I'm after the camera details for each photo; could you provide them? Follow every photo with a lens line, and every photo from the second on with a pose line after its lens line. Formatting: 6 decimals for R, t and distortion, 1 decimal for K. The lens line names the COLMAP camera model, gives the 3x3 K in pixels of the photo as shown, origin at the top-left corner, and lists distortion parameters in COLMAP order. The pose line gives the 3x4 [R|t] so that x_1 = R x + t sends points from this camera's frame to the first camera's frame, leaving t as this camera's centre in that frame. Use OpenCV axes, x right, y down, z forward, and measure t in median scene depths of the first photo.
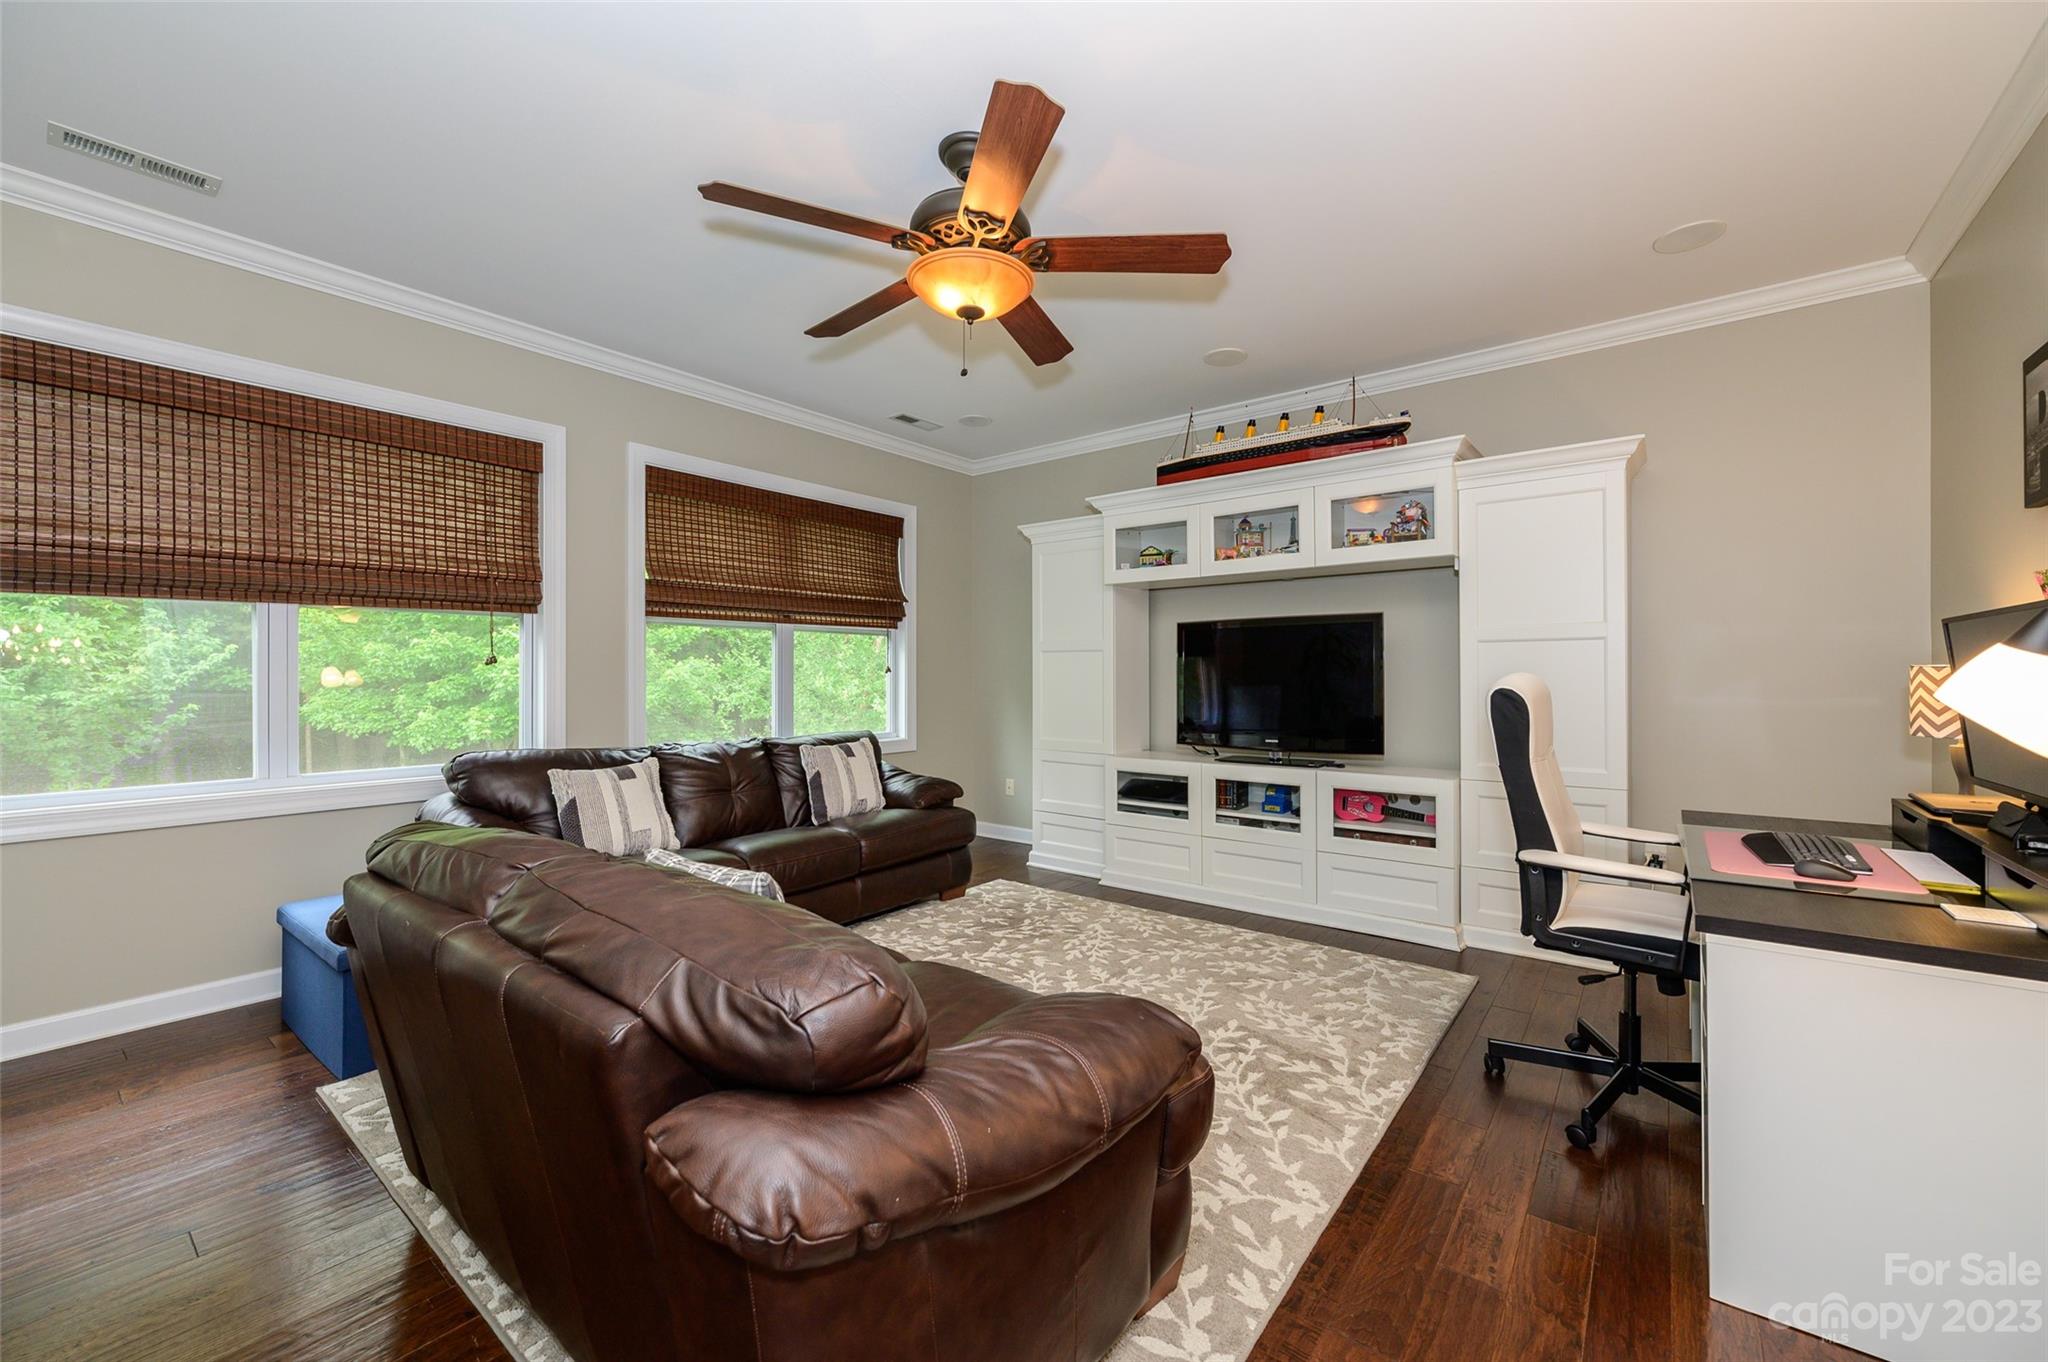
lens RADIAL K [[811.2, 0, 1026.0], [0, 811.2, 677.6], [0, 0, 1]] dist [-0.002297, 0.000036]
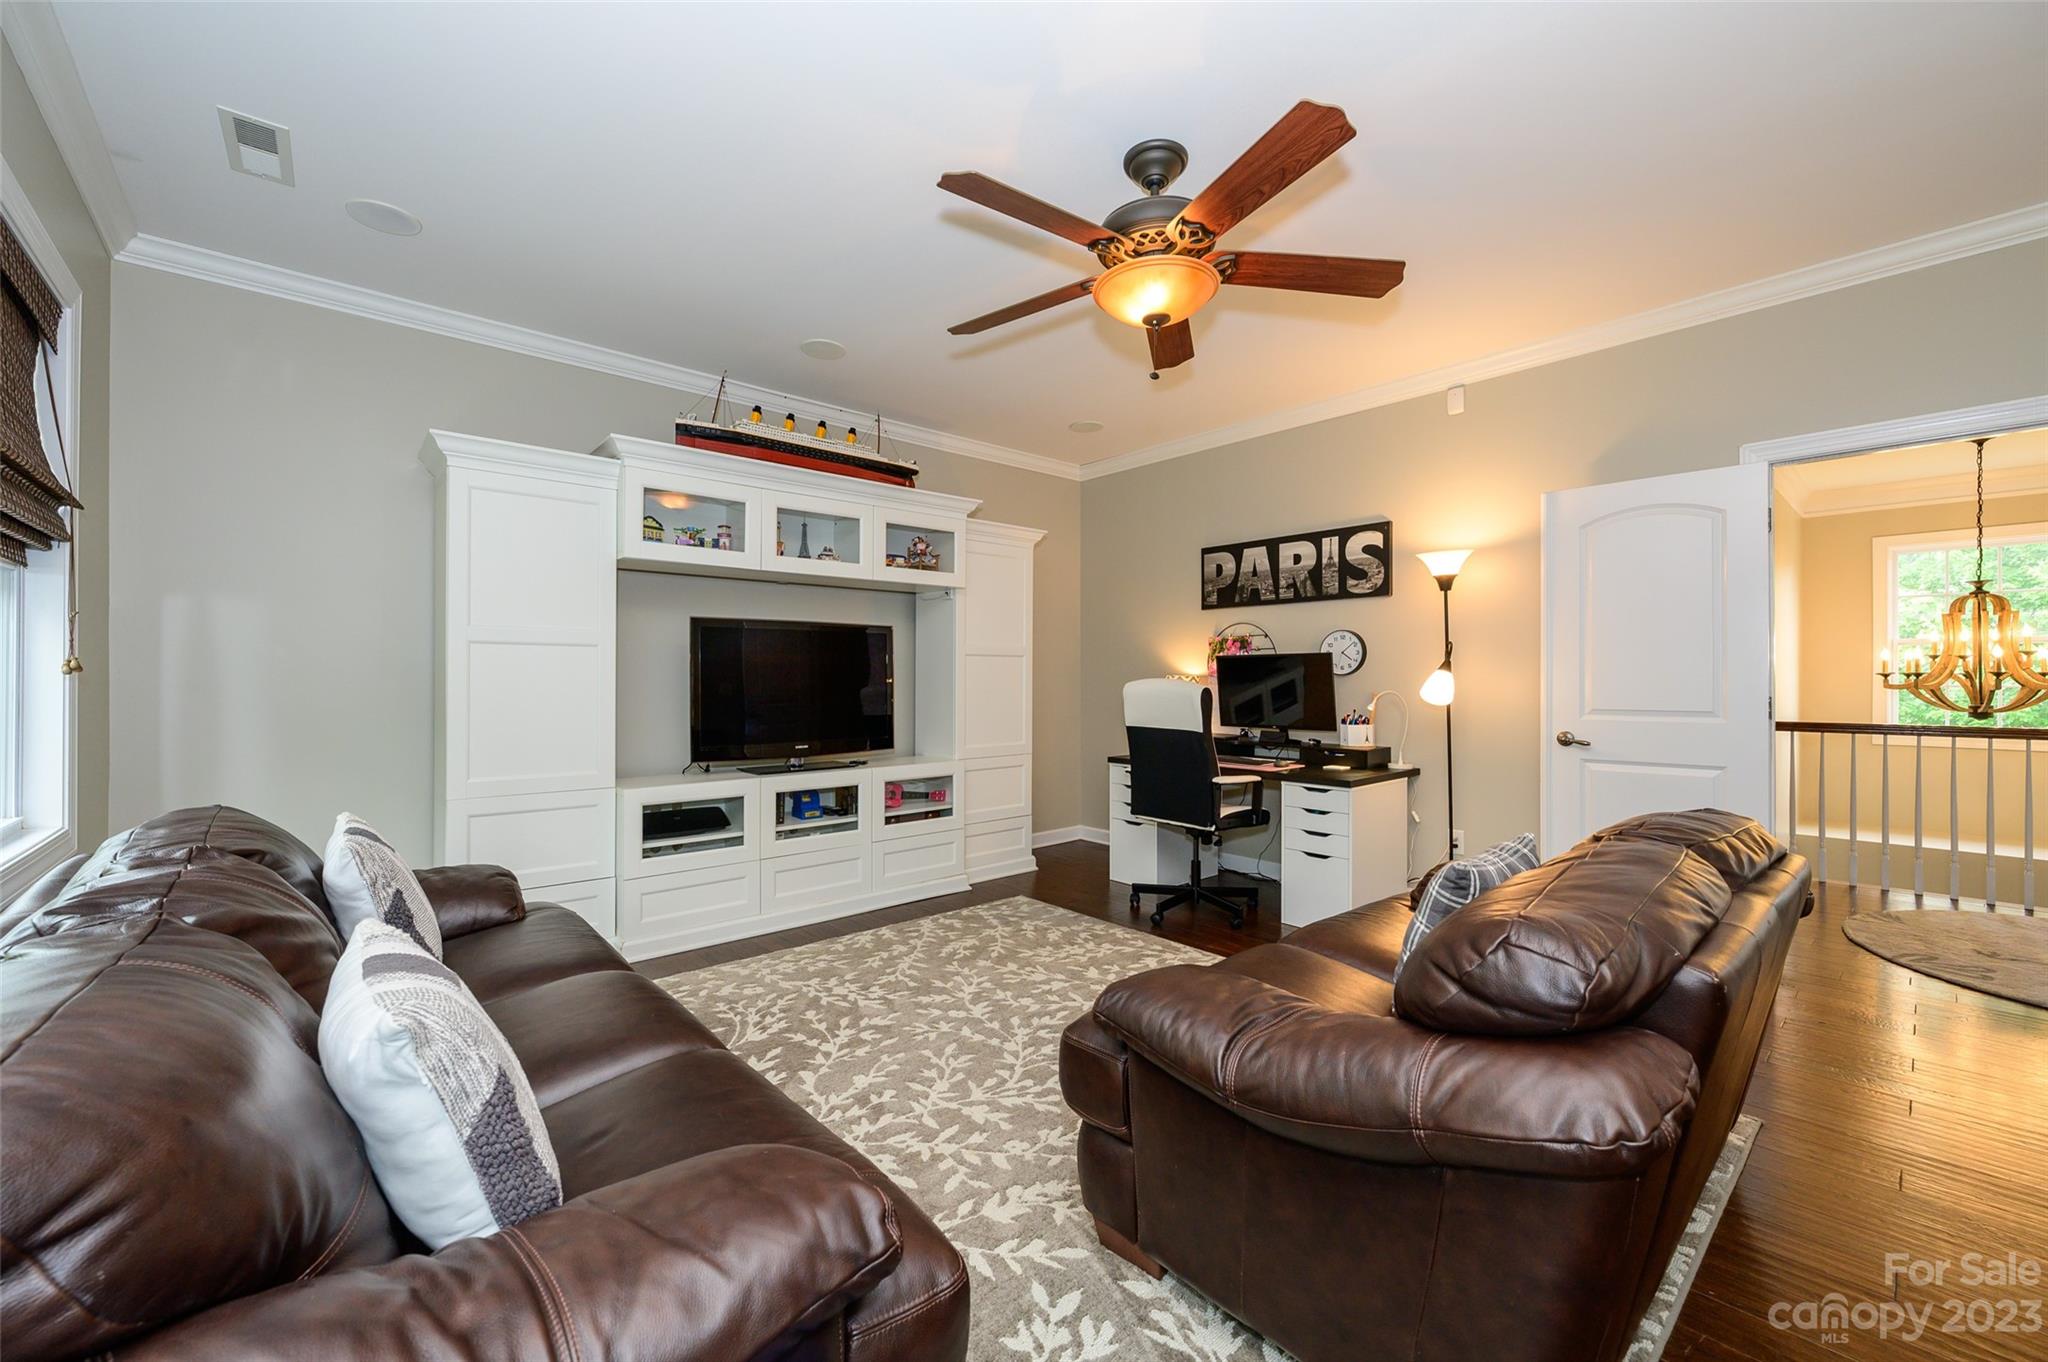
lens RADIAL K [[811.2, 0, 1026.0], [0, 811.2, 677.6], [0, 0, 1]] dist [-0.002297, 0.000036]
pose [[0.178481, 0.005355, 0.983929, -0.721156], [0.003073, 0.999977, -0.005999, 0.001286], [-0.983939, 0.004095, 0.178461, 0.649412]]
